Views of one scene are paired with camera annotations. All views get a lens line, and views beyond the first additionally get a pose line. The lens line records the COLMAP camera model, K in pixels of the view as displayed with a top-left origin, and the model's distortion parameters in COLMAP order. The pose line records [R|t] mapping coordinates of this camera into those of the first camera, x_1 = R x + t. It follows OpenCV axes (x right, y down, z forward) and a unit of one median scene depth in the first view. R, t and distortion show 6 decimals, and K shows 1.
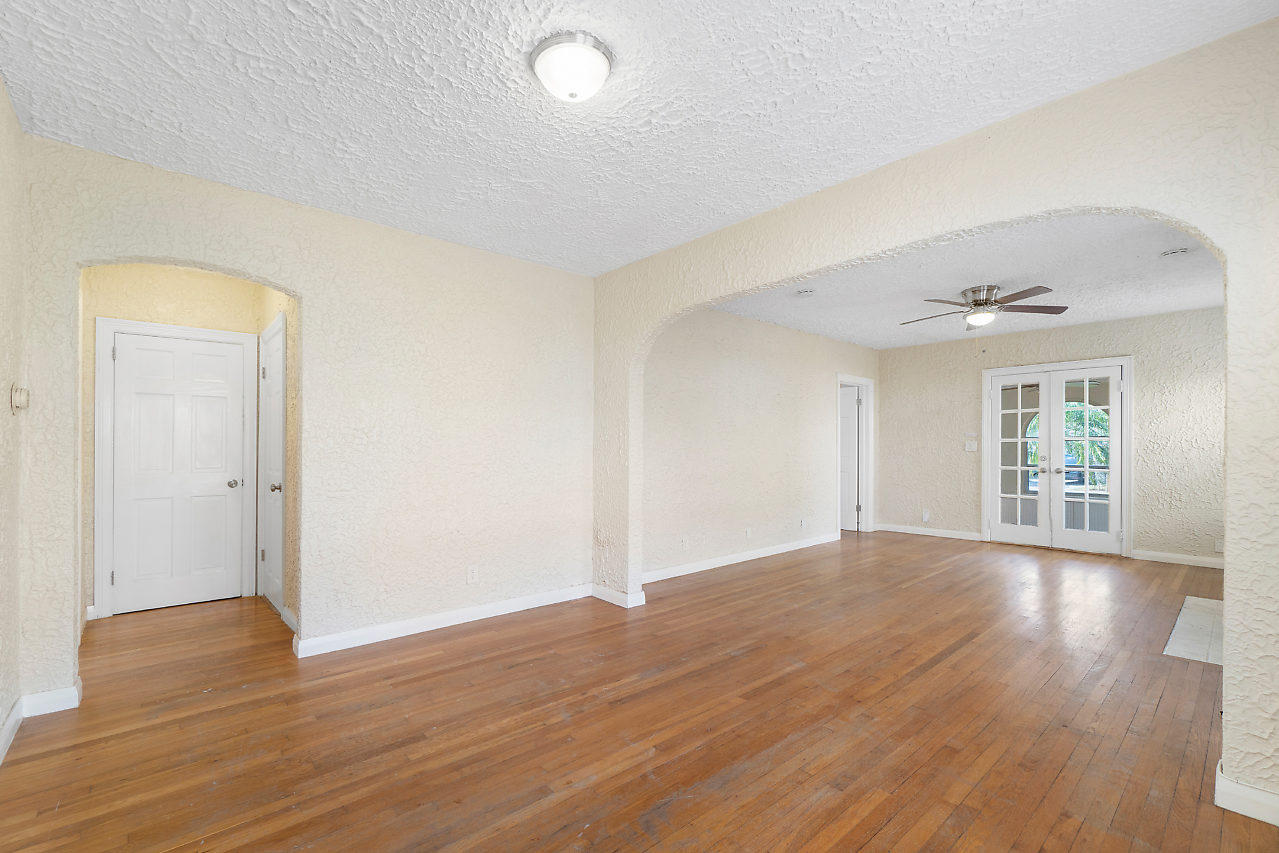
lens RADIAL K [[554.2, 0, 632.3], [0, 554.2, 439.0], [0, 0, 1]] dist [-0.000362, -0.000050]
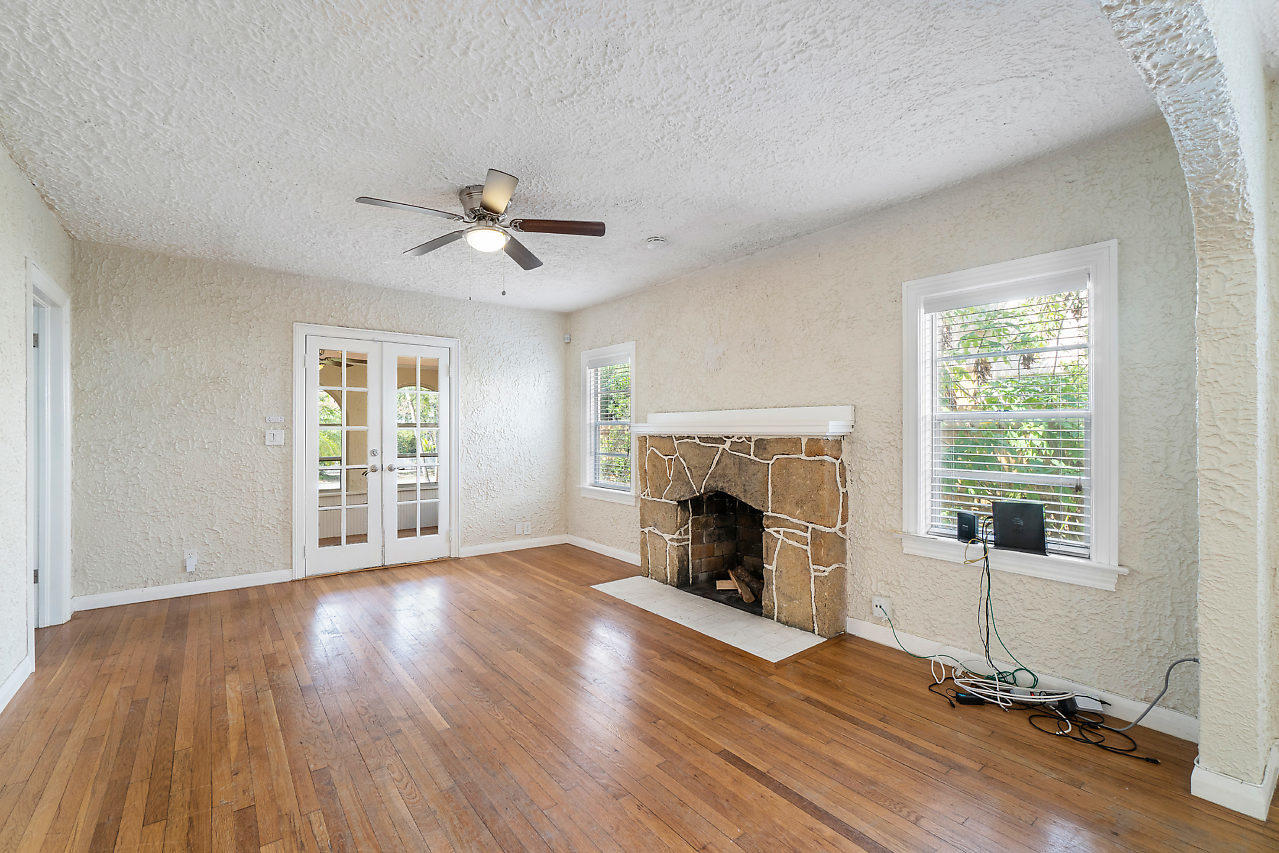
lens RADIAL K [[554.2, 0, 632.3], [0, 554.2, 439.0], [0, 0, 1]] dist [-0.000362, -0.000050]
pose [[0.074691, -0.016660, 0.997068, 0.000014], [-0.017388, 0.999687, 0.018006, -0.004740], [-0.997055, -0.018682, 0.074378, 0.589165]]
